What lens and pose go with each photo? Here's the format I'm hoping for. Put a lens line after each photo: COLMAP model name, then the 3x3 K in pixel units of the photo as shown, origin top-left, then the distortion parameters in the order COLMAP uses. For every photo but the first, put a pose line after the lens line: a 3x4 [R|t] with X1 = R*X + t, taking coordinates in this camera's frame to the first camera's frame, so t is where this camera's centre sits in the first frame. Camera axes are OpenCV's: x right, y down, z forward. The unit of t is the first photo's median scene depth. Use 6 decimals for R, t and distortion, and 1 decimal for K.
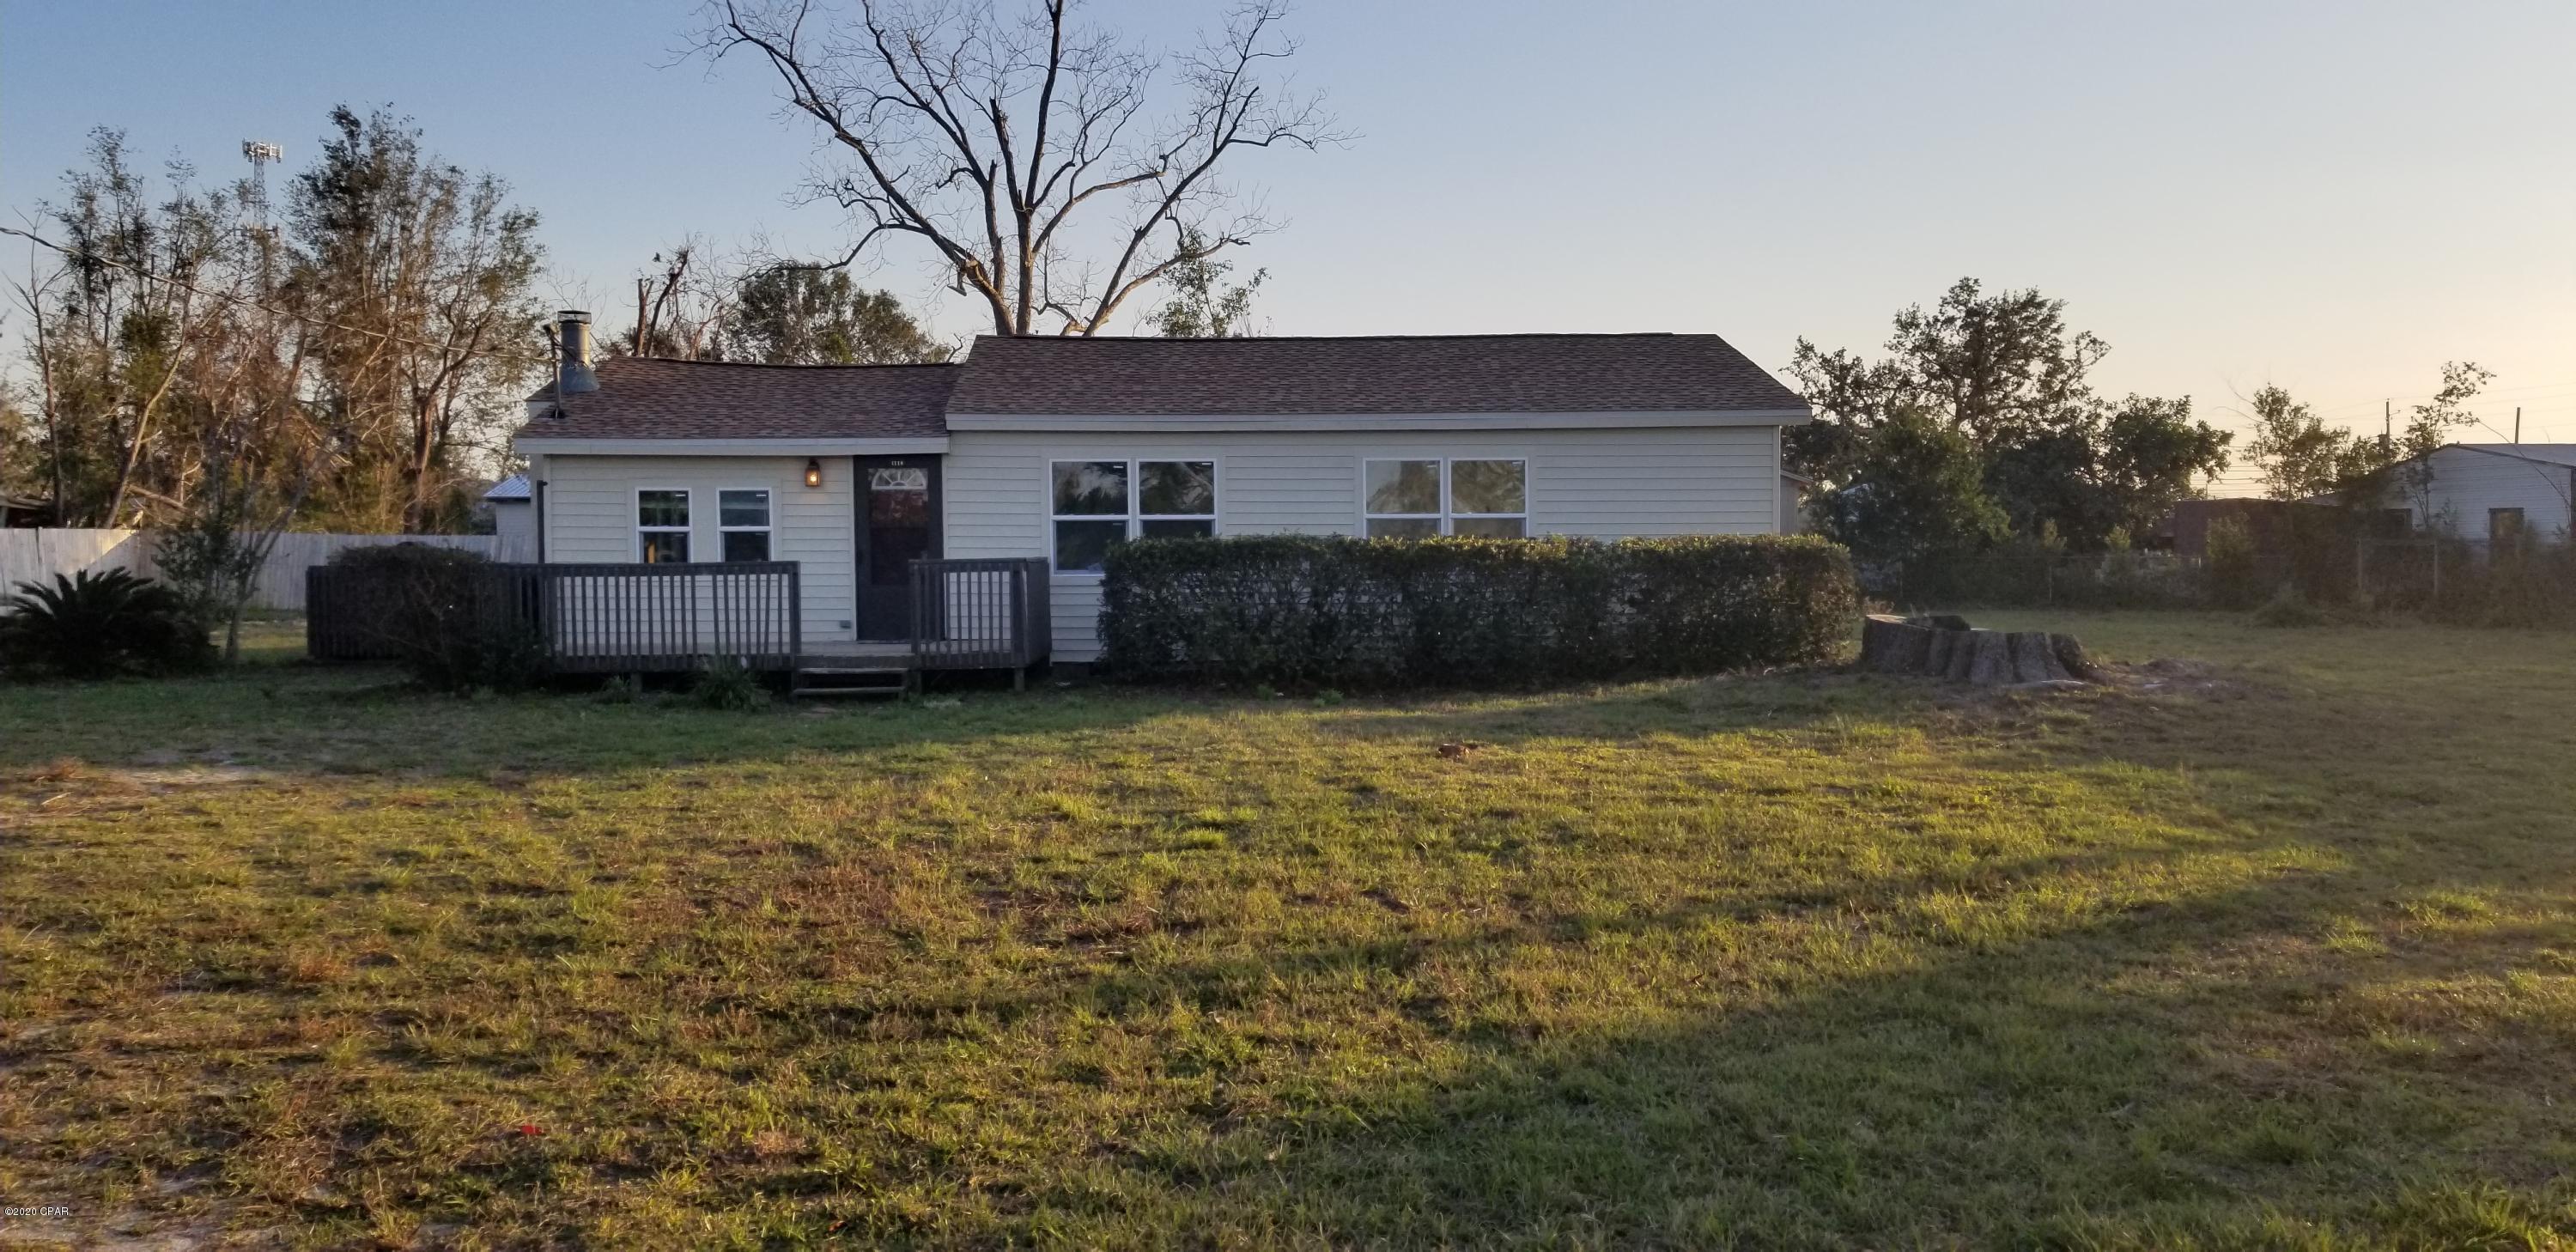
lens RADIAL K [[1938.4, 0, 1285.5], [0, 1938.4, 647.0], [0, 0, 1]] dist [-0.021747, -0.005106]
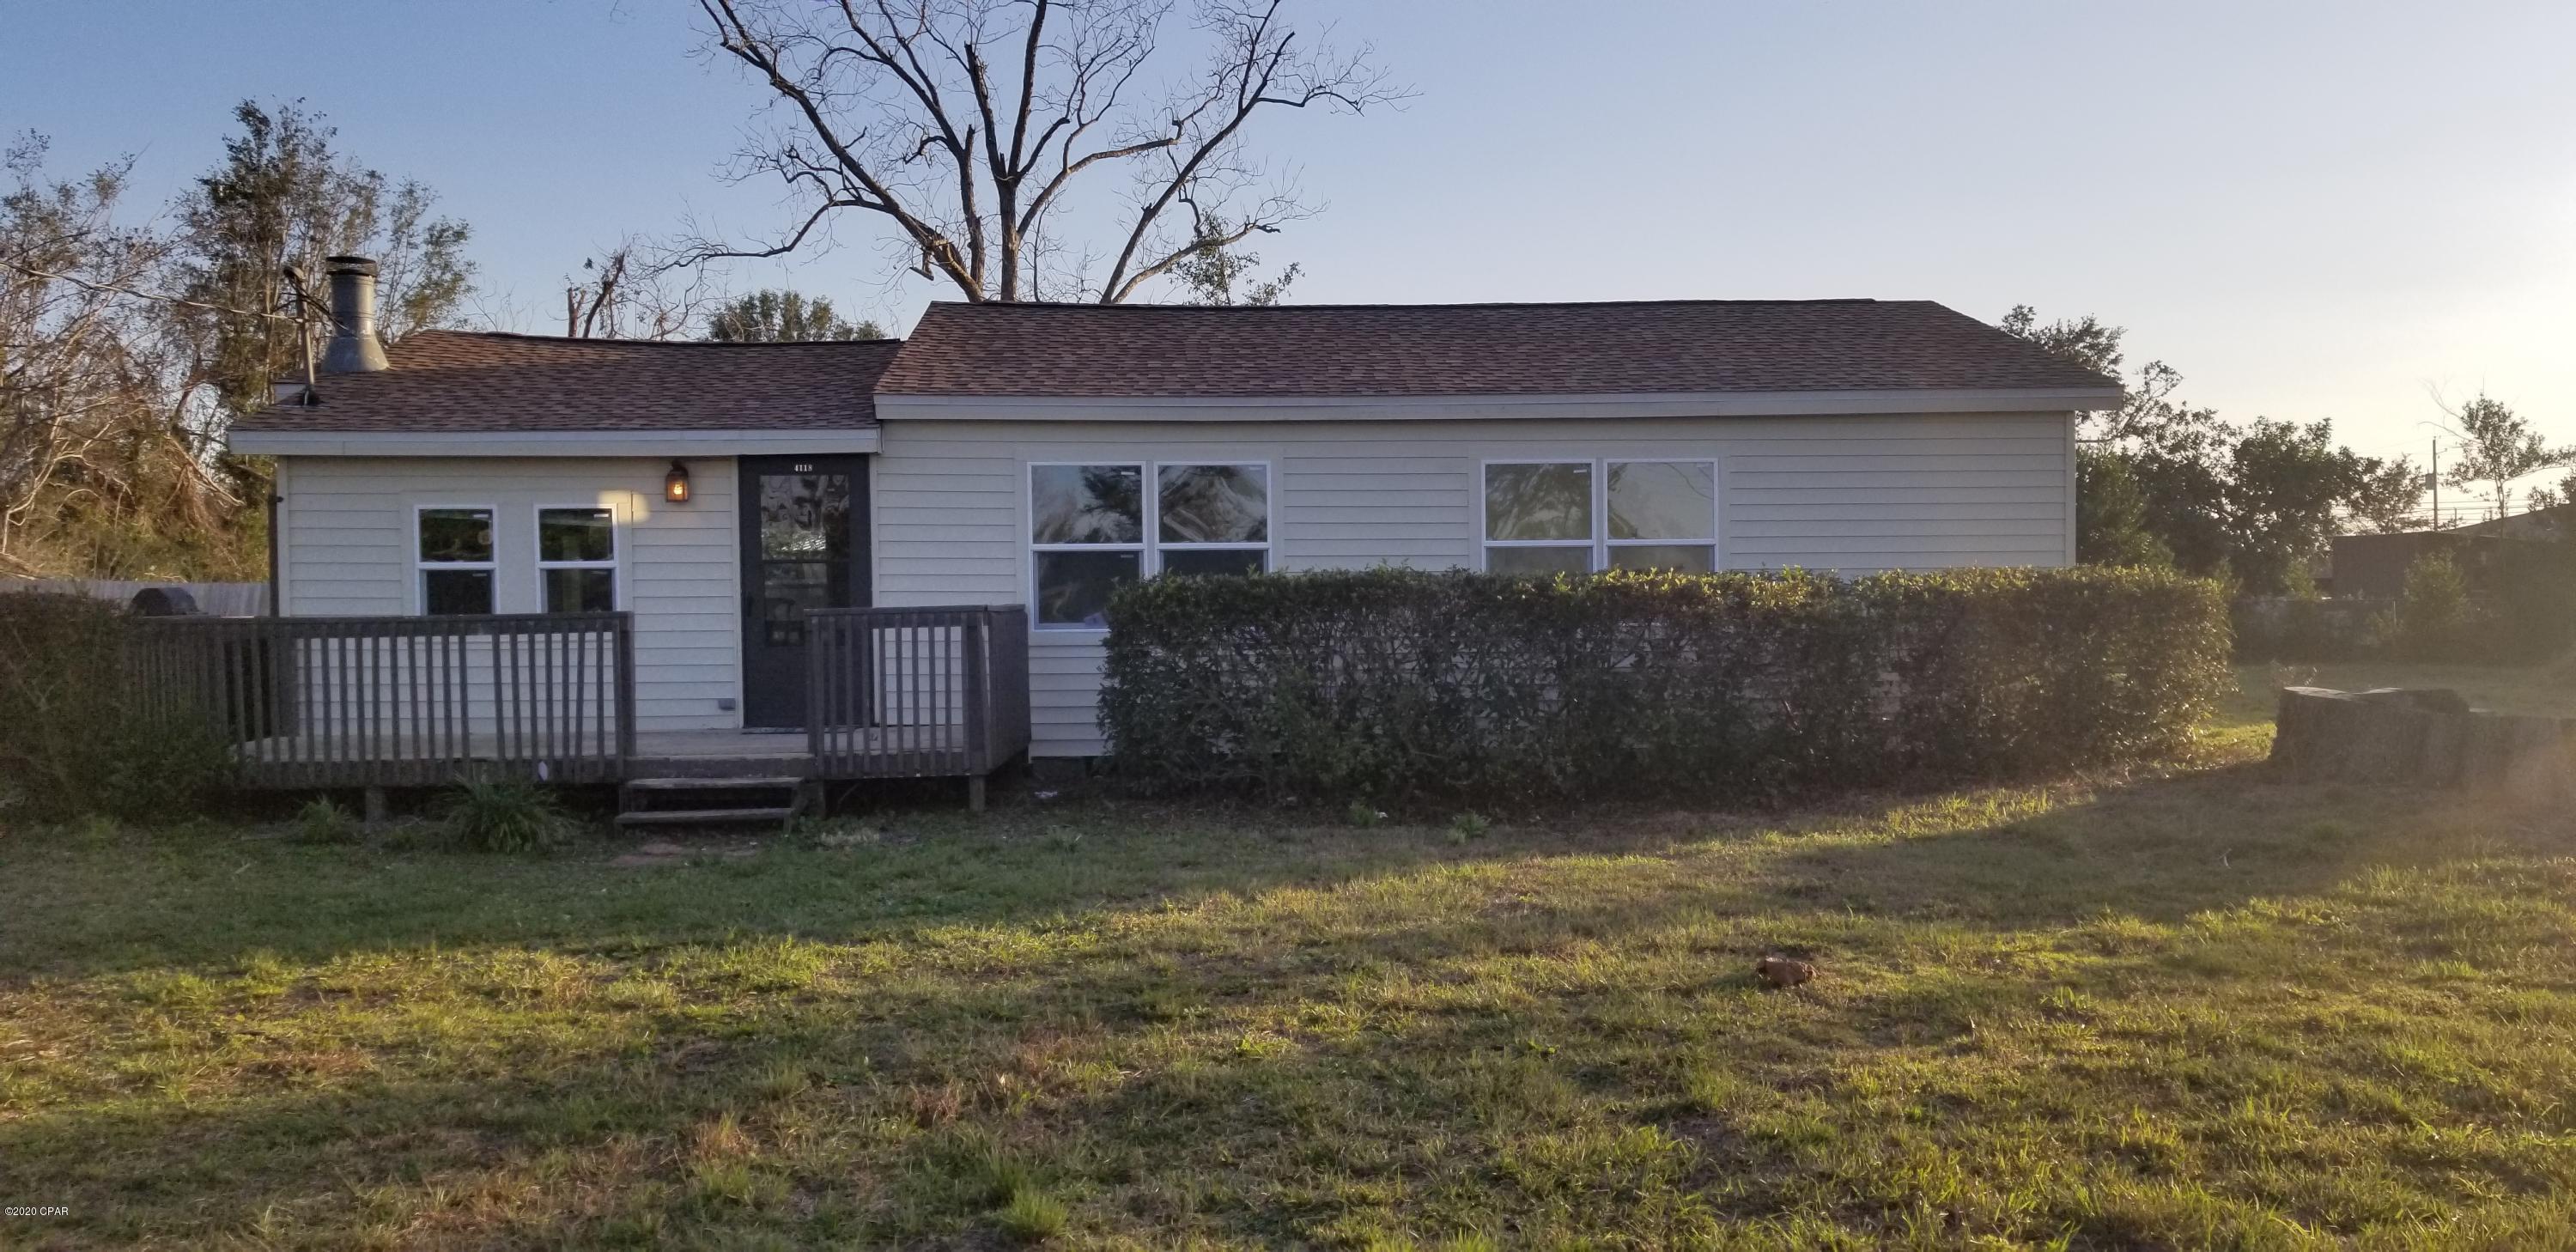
lens RADIAL K [[1938.4, 0, 1301.1], [0, 1938.4, 612.9], [0, 0, 1]] dist [-0.021747, -0.005106]
pose [[0.999953, -0.005114, 0.008176, -0.026219], [0.005463, 0.999050, -0.043239, -0.011372], [-0.007948, 0.043282, 0.999031, 0.267445]]
